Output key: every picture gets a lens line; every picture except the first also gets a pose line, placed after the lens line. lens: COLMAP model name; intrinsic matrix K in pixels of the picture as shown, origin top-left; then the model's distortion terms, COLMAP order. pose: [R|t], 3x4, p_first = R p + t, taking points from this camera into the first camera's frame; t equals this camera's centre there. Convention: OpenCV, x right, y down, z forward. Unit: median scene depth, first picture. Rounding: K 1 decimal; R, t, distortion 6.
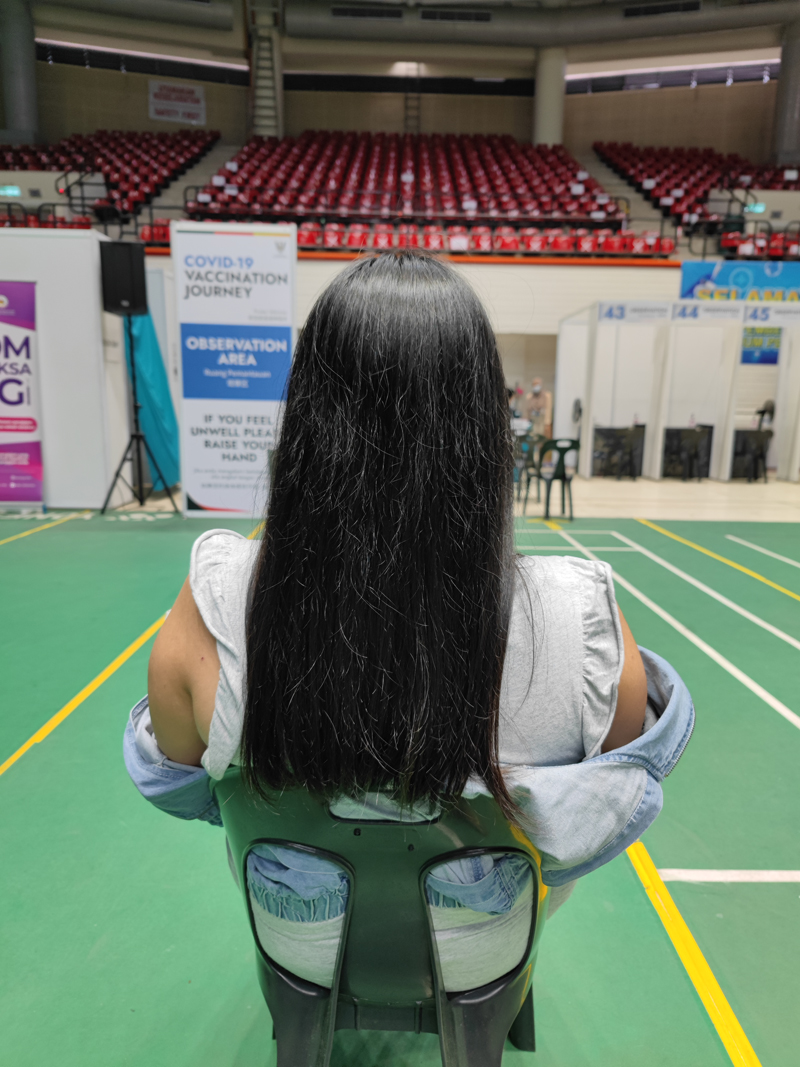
lens RADIAL K [[713.8, 0, 400.0], [0, 713.8, 533.5], [0, 0, 1]] dist [0.001242, 0.000429]
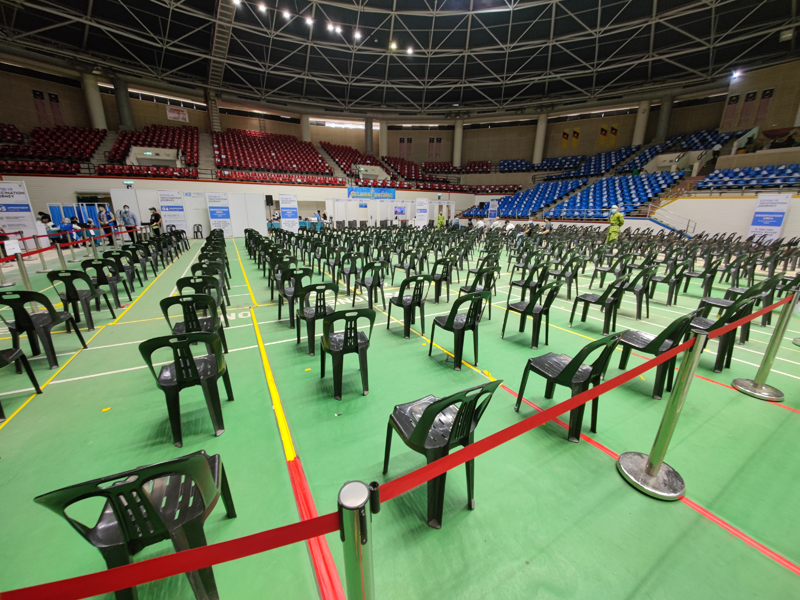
lens RADIAL K [[373.5, 0, 400.0], [0, 373.5, 300.0], [0, 0, 1]] dist [-0.002011, -0.000293]
pose [[0.880497, -0.125920, 0.457022, -0.397172], [0.101644, 0.991802, 0.077437, 0.164124], [-0.463026, -0.021729, 0.886078, -1.039392]]
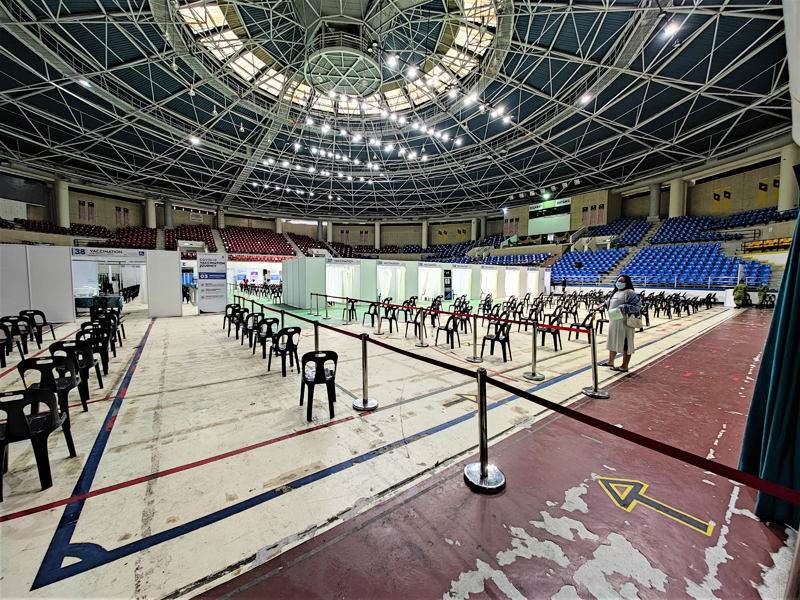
lens RADIAL K [[373.5, 0, 400.0], [0, 373.5, 300.0], [0, 0, 1]] dist [-0.002011, -0.000293]
pose [[0.827788, -0.051454, 0.558676, -0.792528], [0.117117, 0.989695, -0.082381, 0.376158], [-0.548680, 0.133624, 0.825284, -2.188111]]
